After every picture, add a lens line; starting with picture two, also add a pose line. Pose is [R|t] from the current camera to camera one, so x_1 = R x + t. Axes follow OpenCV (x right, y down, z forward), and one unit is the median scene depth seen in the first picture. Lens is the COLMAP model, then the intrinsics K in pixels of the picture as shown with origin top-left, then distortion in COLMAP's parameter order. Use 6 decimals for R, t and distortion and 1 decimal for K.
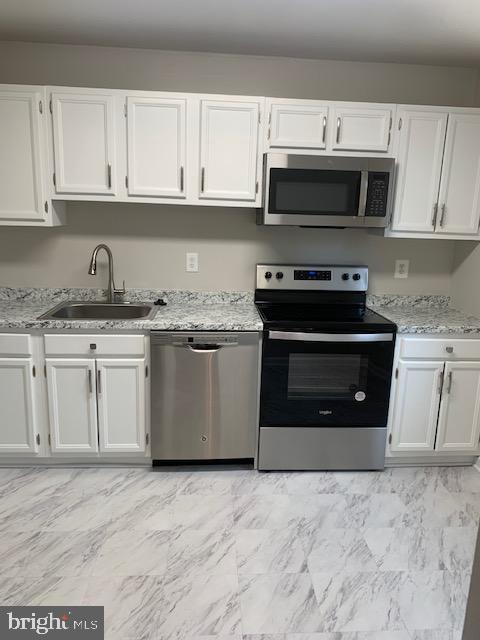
lens RADIAL K [[494.7, 0, 241.5], [0, 494.7, 322.1], [0, 0, 1]] dist [0.052834, -0.078541]
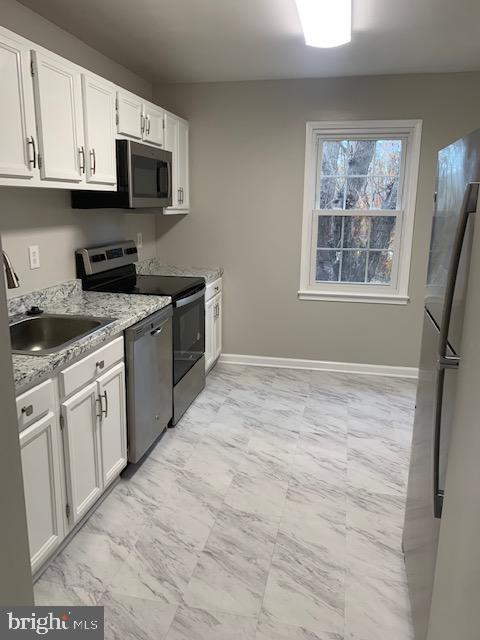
lens RADIAL K [[494.7, 0, 241.5], [0, 494.7, 322.1], [0, 0, 1]] dist [0.052834, -0.078541]
pose [[0.257126, -0.258913, 0.931048, -0.980523], [0.201940, 0.956567, 0.210240, -0.144733], [-0.945043, 0.133957, 0.298243, 0.514092]]
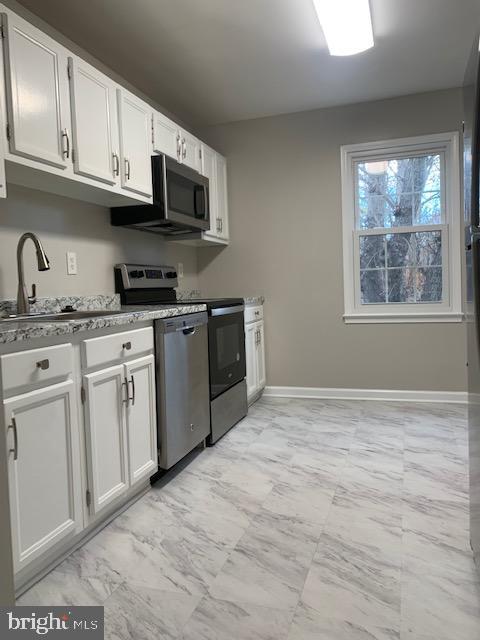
lens RADIAL K [[496.5, 0, 240.0], [0, 496.5, 320.0], [0, 0, 1]] dist [0.068399, -0.113013]
pose [[0.360995, -0.106444, 0.926473, -0.965142], [0.247678, 0.968730, 0.014792, 0.040750], [-0.899076, 0.224127, 0.376070, 0.515186]]
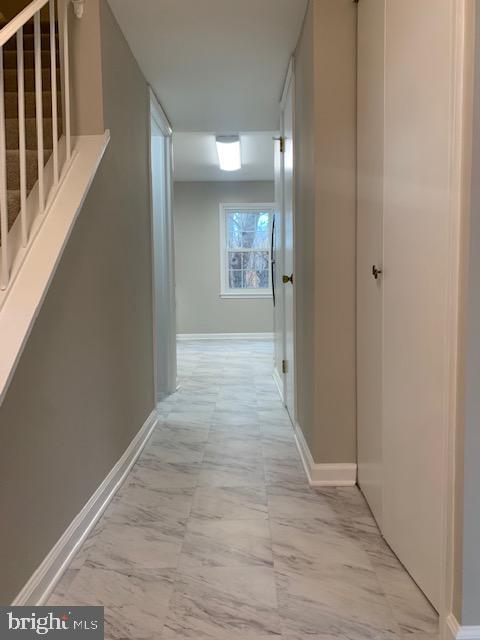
lens RADIAL K [[494.7, 0, 241.5], [0, 494.7, 322.1], [0, 0, 1]] dist [0.052834, -0.078541]
pose [[0.051291, -0.101289, 0.993534, -2.214923], [0.221311, 0.971261, 0.087593, 0.064179], [-0.973854, 0.215387, 0.072233, 0.512858]]
